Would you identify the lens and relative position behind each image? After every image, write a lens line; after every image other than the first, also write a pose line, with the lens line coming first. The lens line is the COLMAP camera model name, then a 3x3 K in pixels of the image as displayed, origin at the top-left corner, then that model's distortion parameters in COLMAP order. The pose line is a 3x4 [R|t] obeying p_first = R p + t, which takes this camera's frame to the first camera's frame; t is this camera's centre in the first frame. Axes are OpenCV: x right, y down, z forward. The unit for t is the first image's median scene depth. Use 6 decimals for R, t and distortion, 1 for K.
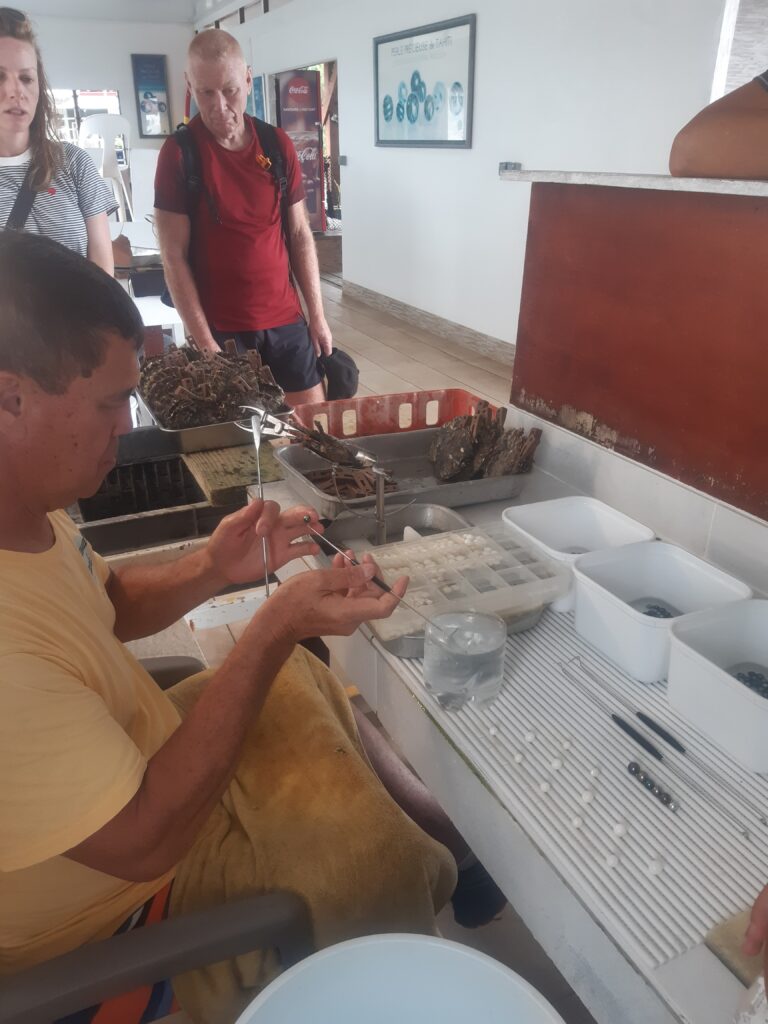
lens RADIAL K [[798.4, 0, 384.0], [0, 798.4, 512.0], [0, 0, 1]] dist [0.082167, -0.149548]
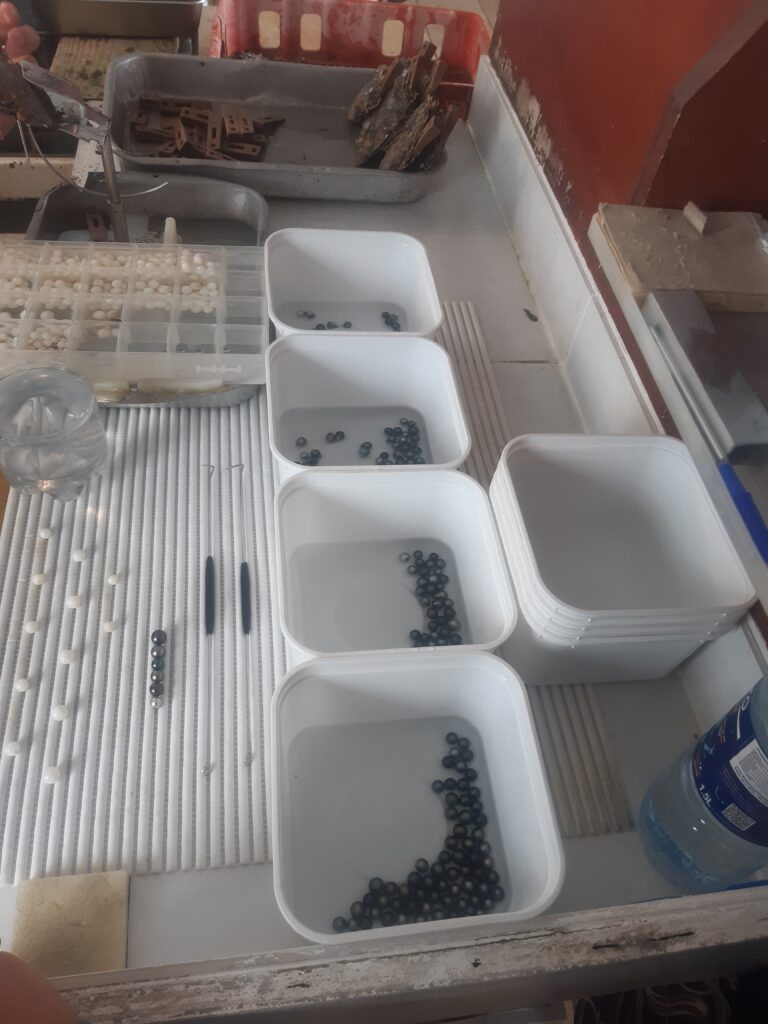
lens RADIAL K [[798.4, 0, 384.0], [0, 798.4, 512.0], [0, 0, 1]] dist [0.082167, -0.149548]
pose [[0.949185, 0.292987, -0.114924, 0.300568], [-0.212461, 0.865921, 0.452814, -0.100072], [0.232184, -0.405388, 0.884167, 0.211300]]
